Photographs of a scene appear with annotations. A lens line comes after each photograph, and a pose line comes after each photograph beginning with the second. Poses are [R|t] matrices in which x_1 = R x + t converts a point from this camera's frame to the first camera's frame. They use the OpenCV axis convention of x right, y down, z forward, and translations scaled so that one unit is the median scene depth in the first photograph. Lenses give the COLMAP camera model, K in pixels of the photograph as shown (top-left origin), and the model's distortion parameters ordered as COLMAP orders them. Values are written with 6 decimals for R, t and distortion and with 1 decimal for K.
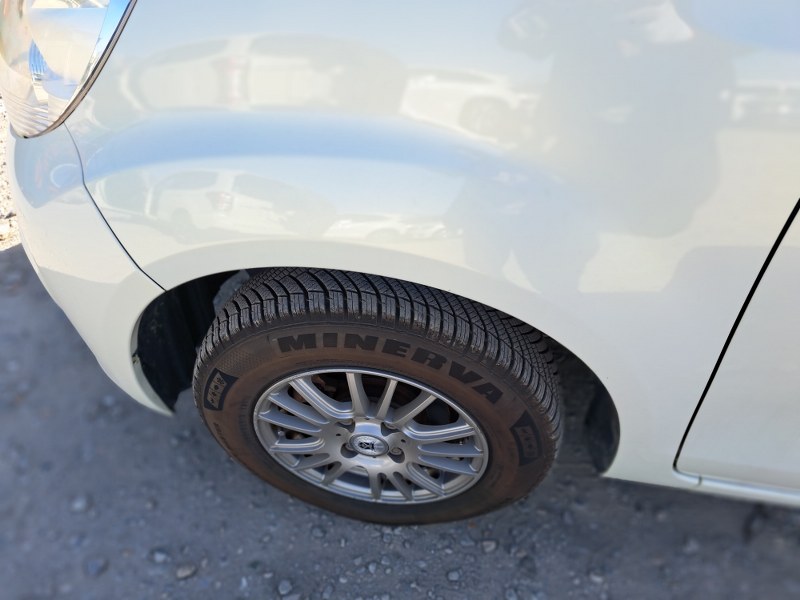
lens RADIAL K [[574.4, 0, 399.7], [0, 574.4, 279.2], [0, 0, 1]] dist [0.025166, -0.004083]
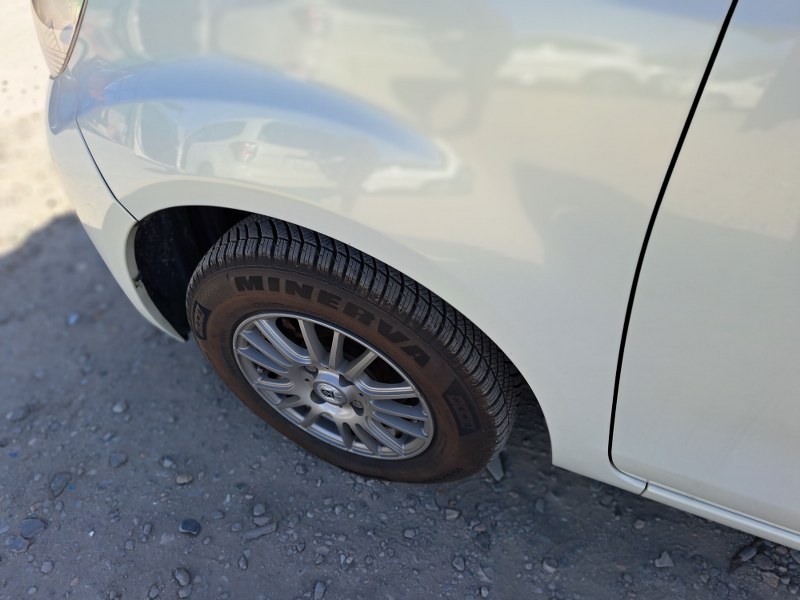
lens RADIAL K [[583.3, 0, 400.0], [0, 583.3, 300.0], [0, 0, 1]] dist [0.077071, -0.082083]
pose [[0.966141, 0.131072, -0.222241, 0.259881], [-0.115027, 0.989828, 0.083720, 0.011952], [0.230954, -0.055321, 0.971391, -0.007642]]
